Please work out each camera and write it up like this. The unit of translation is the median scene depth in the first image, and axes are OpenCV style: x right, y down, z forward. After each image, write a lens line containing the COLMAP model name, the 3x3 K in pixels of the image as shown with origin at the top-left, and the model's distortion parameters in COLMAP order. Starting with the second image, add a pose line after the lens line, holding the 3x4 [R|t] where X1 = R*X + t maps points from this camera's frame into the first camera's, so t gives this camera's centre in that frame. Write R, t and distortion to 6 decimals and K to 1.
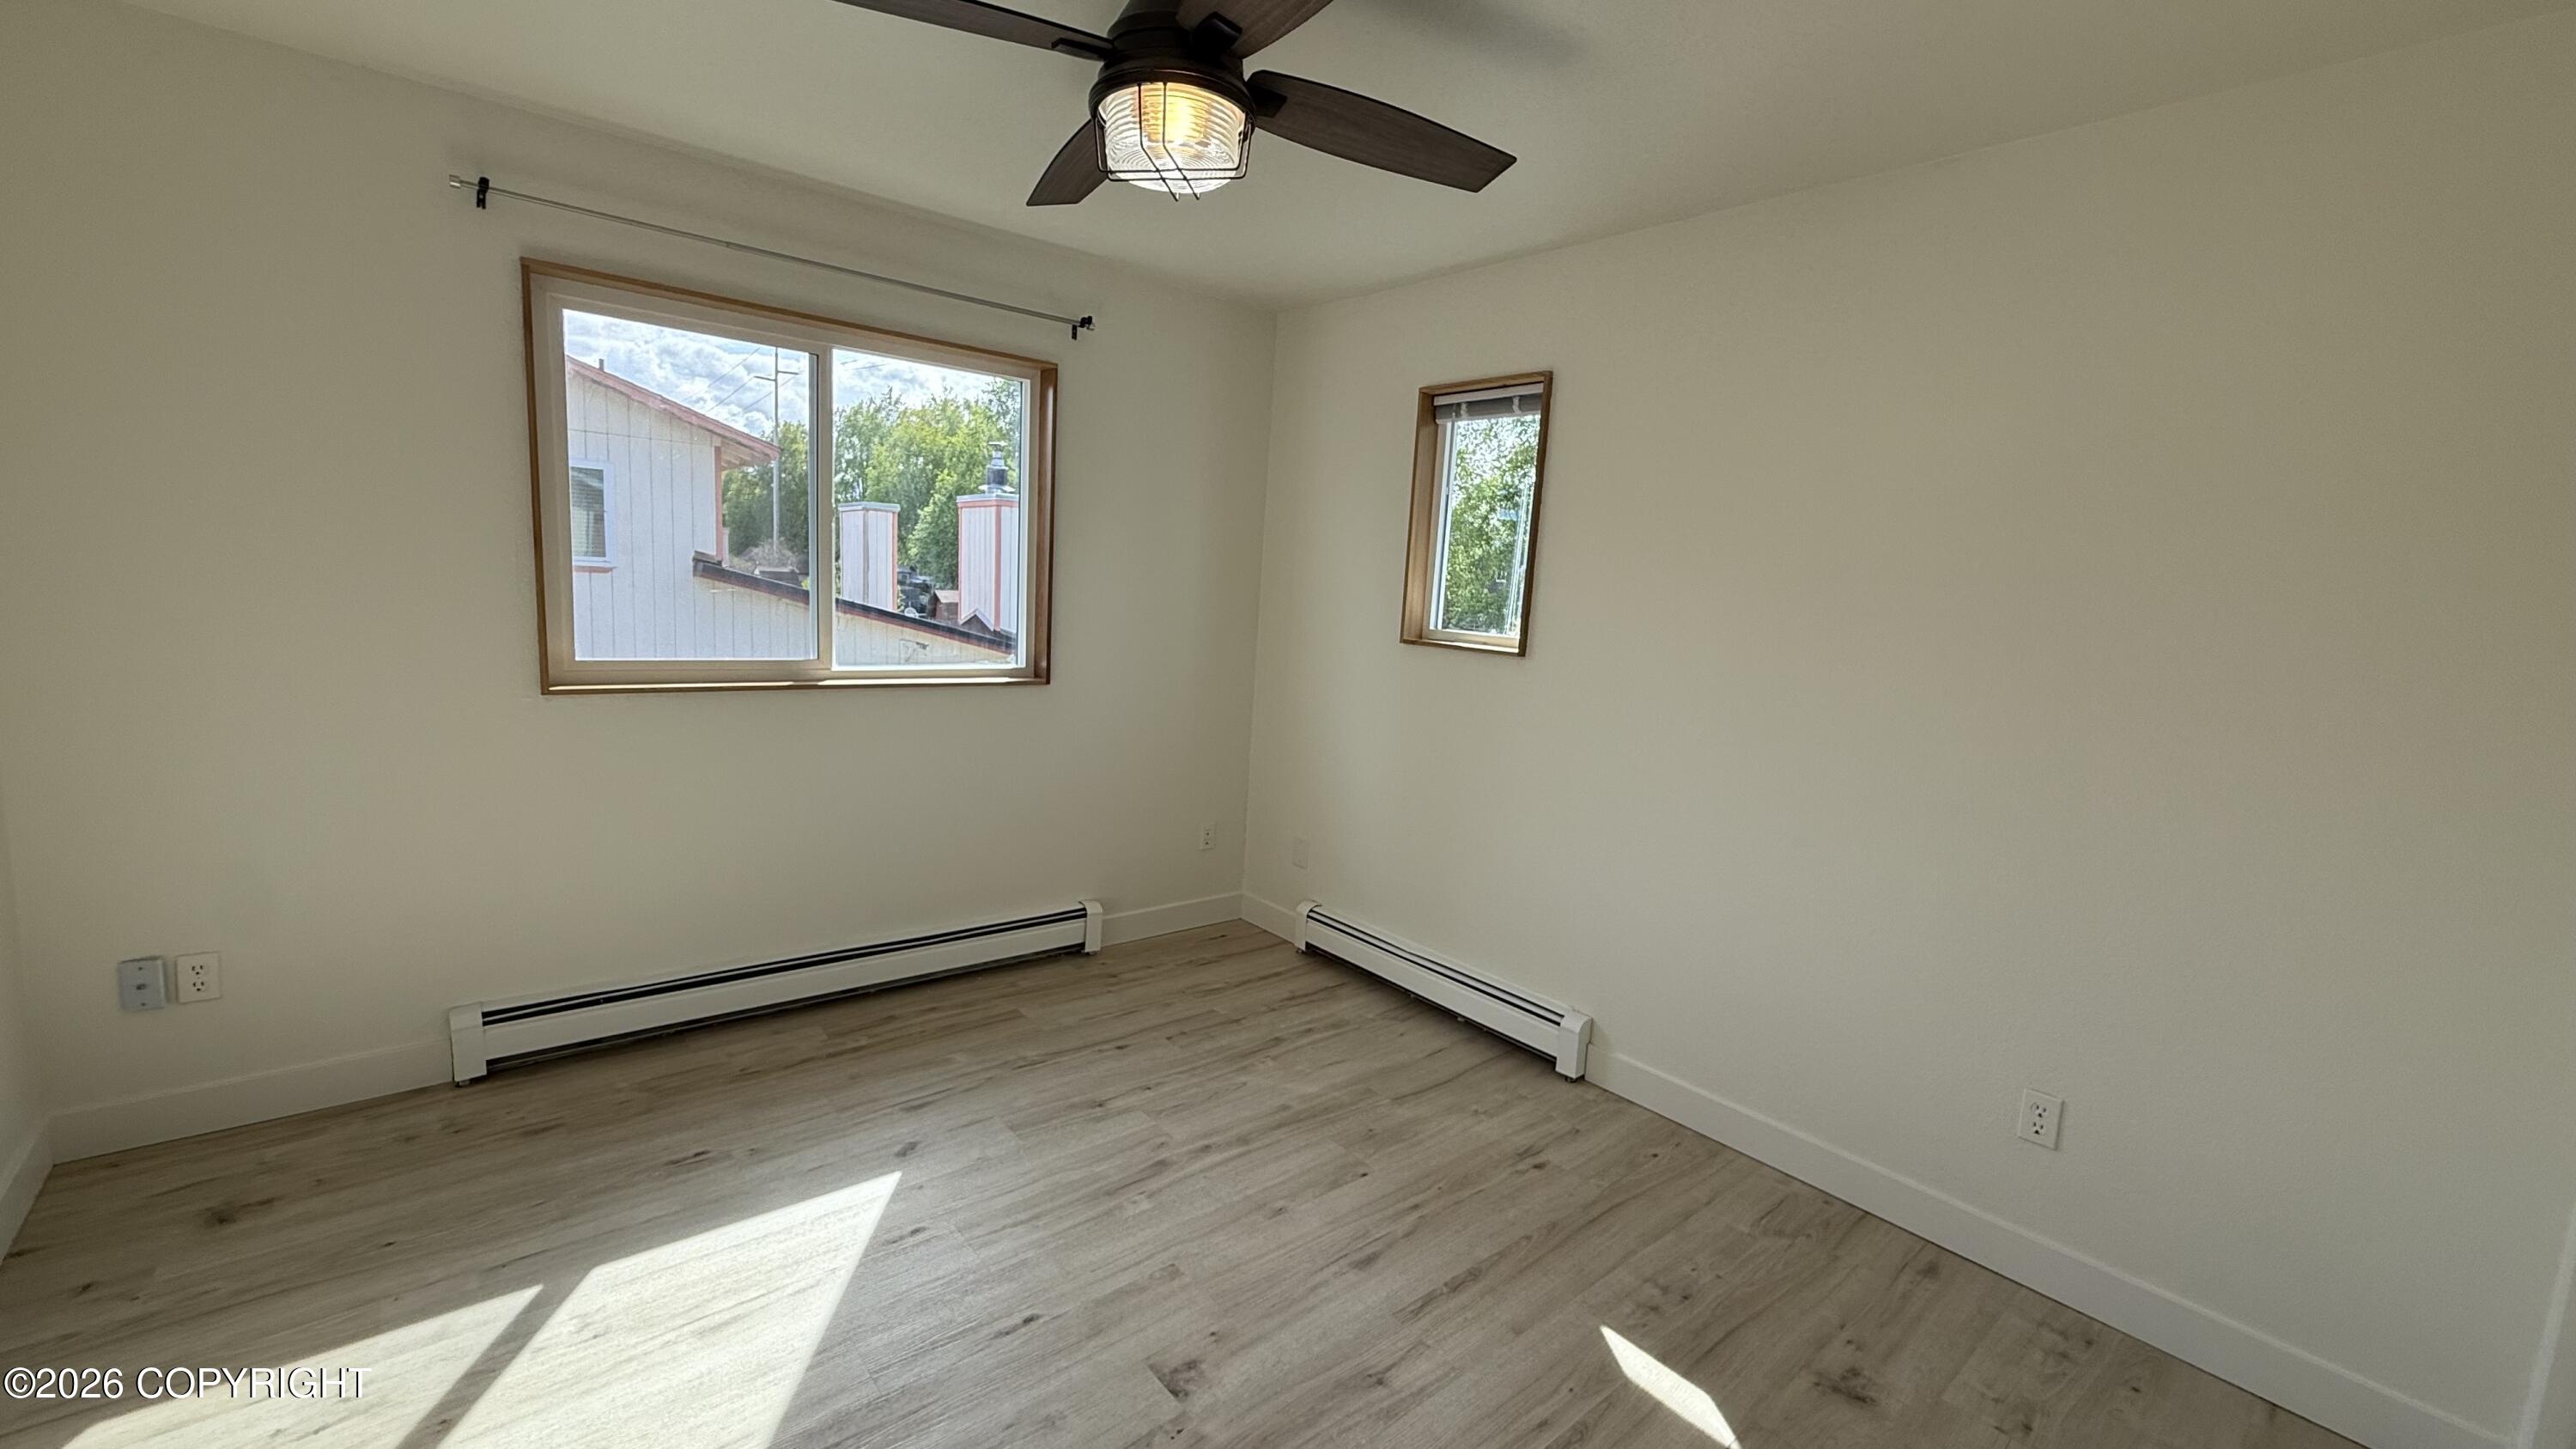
lens RADIAL K [[1025.6, 0, 1282.8], [0, 1025.6, 724.4], [0, 0, 1]] dist [-0.001797, -0.000351]
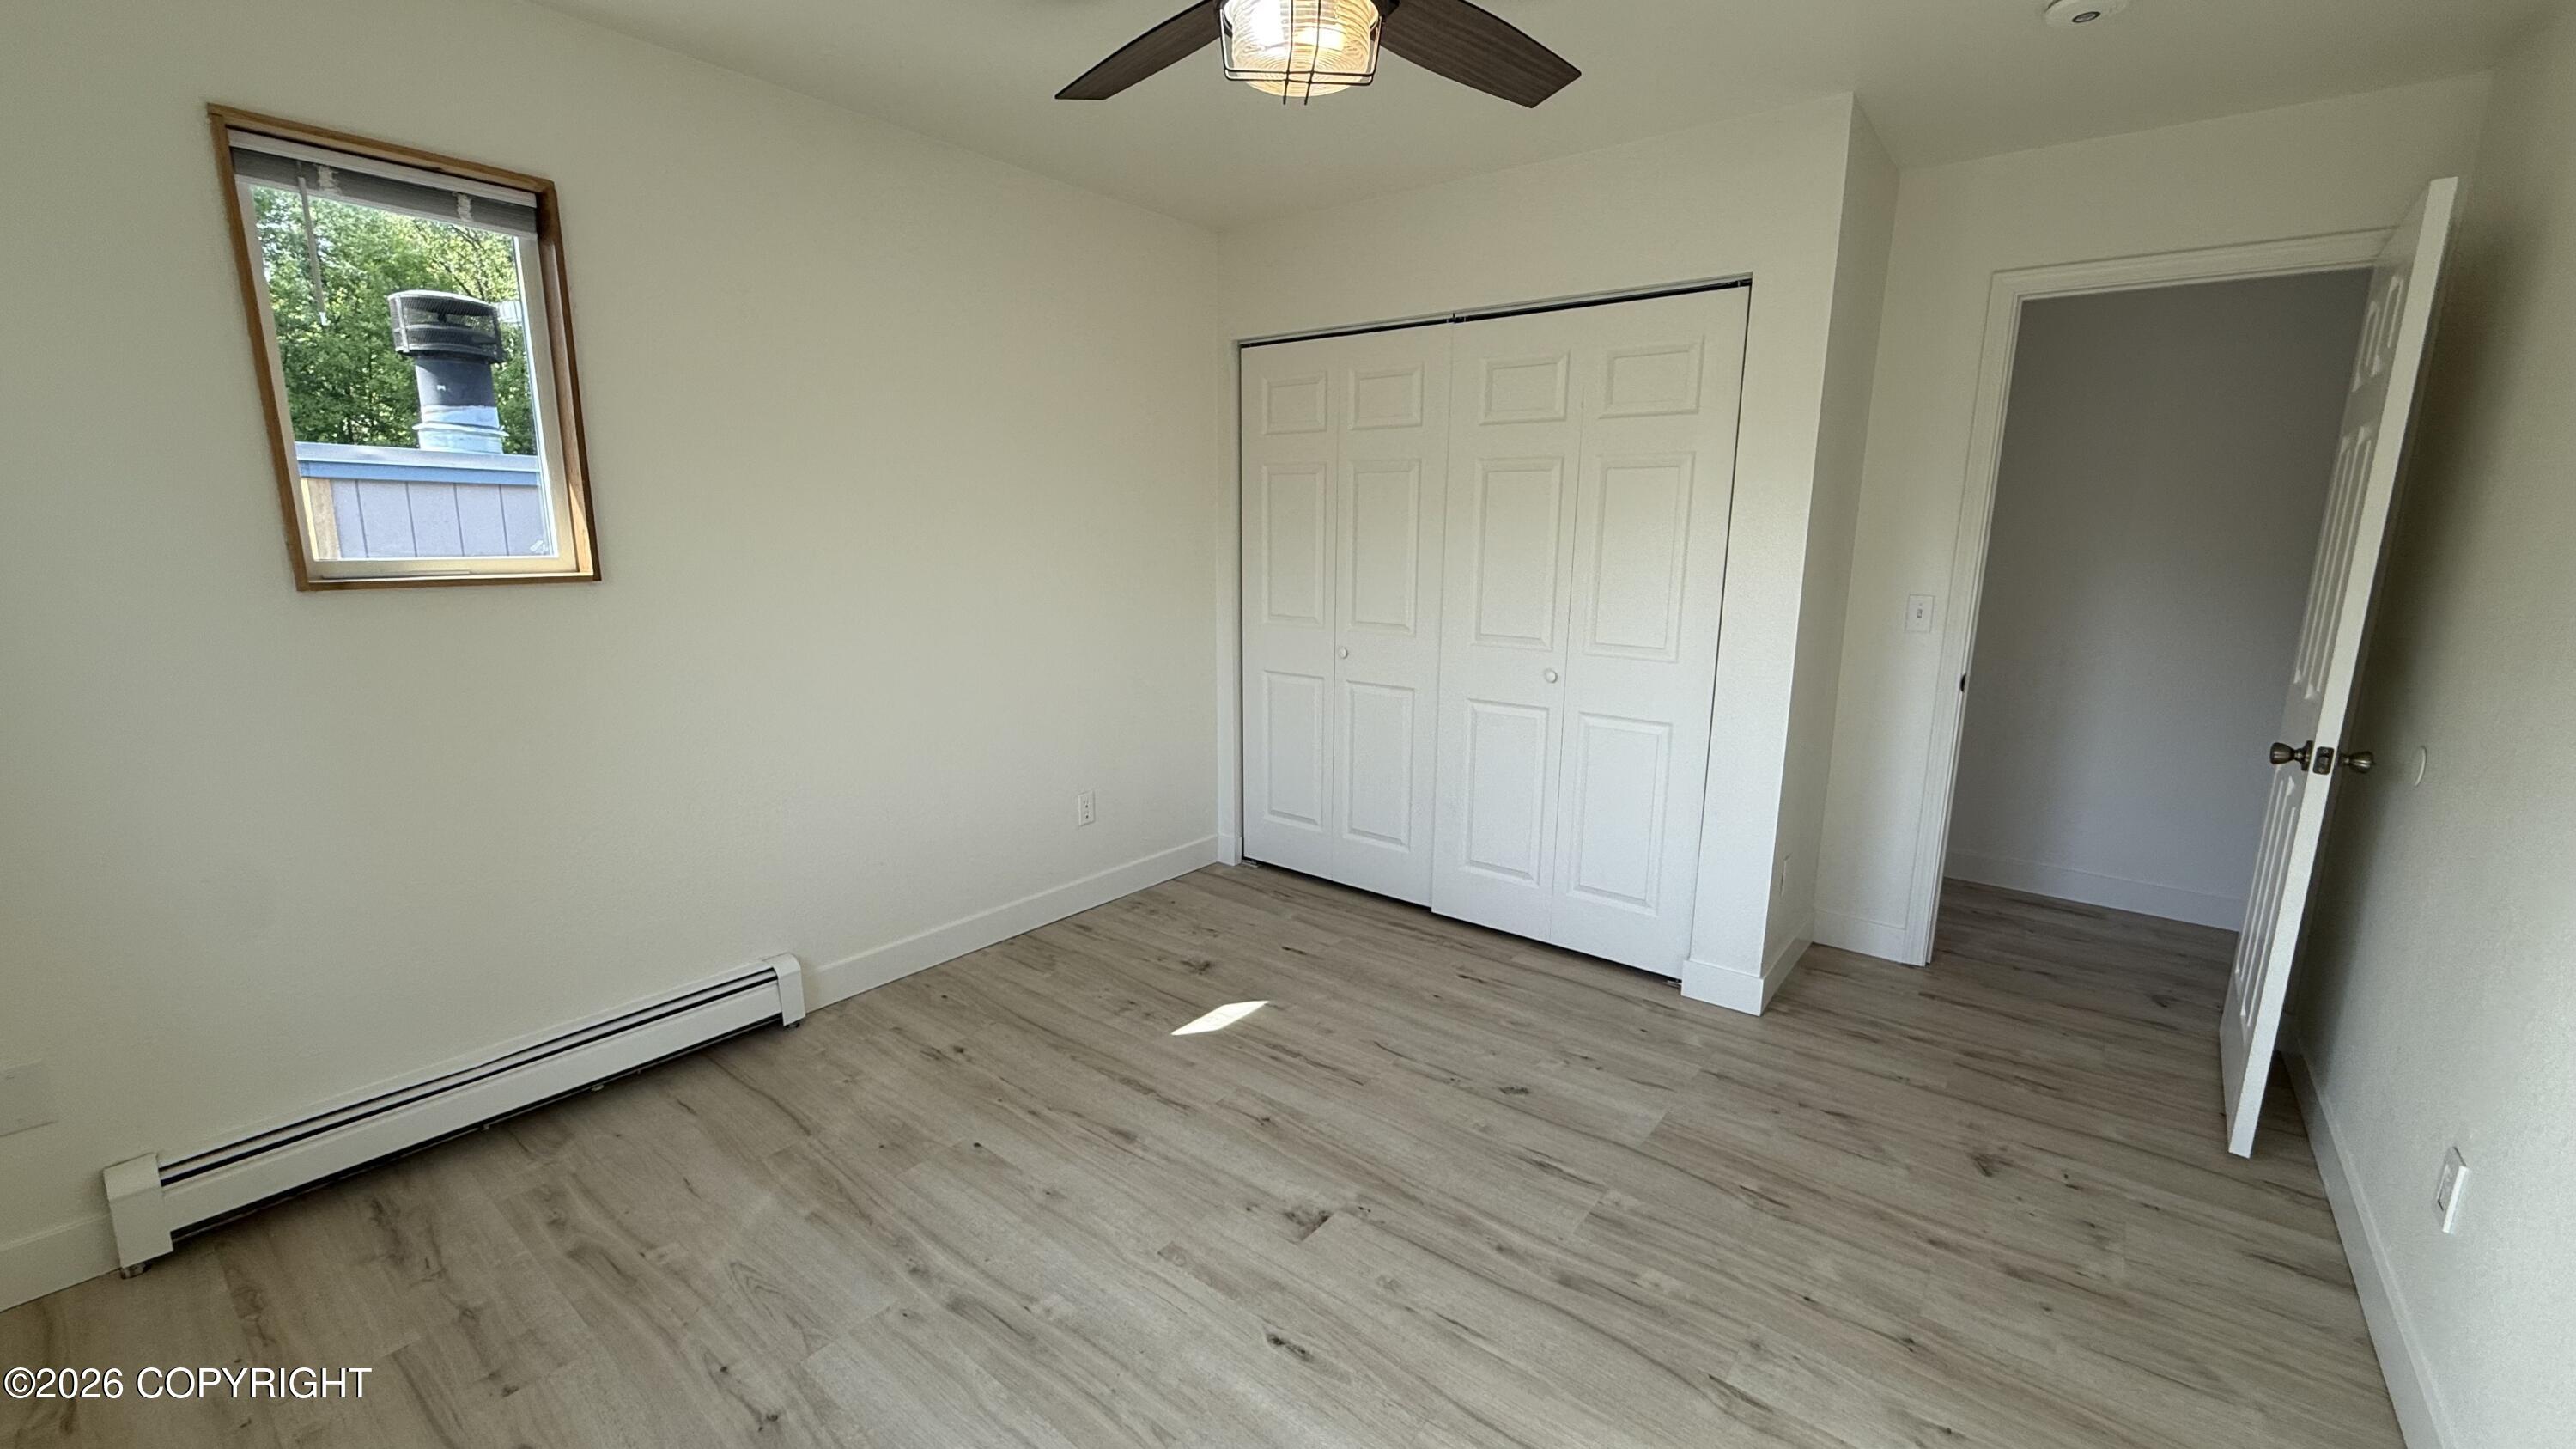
lens RADIAL K [[1025.6, 0, 1282.8], [0, 1025.6, 724.6], [0, 0, 1]] dist [-0.001797, -0.000351]
pose [[-0.197317, -0.251468, 0.947539, -0.753254], [0.112022, 0.954427, 0.276624, -0.146839], [-0.973918, 0.160728, -0.160155, 0.817830]]
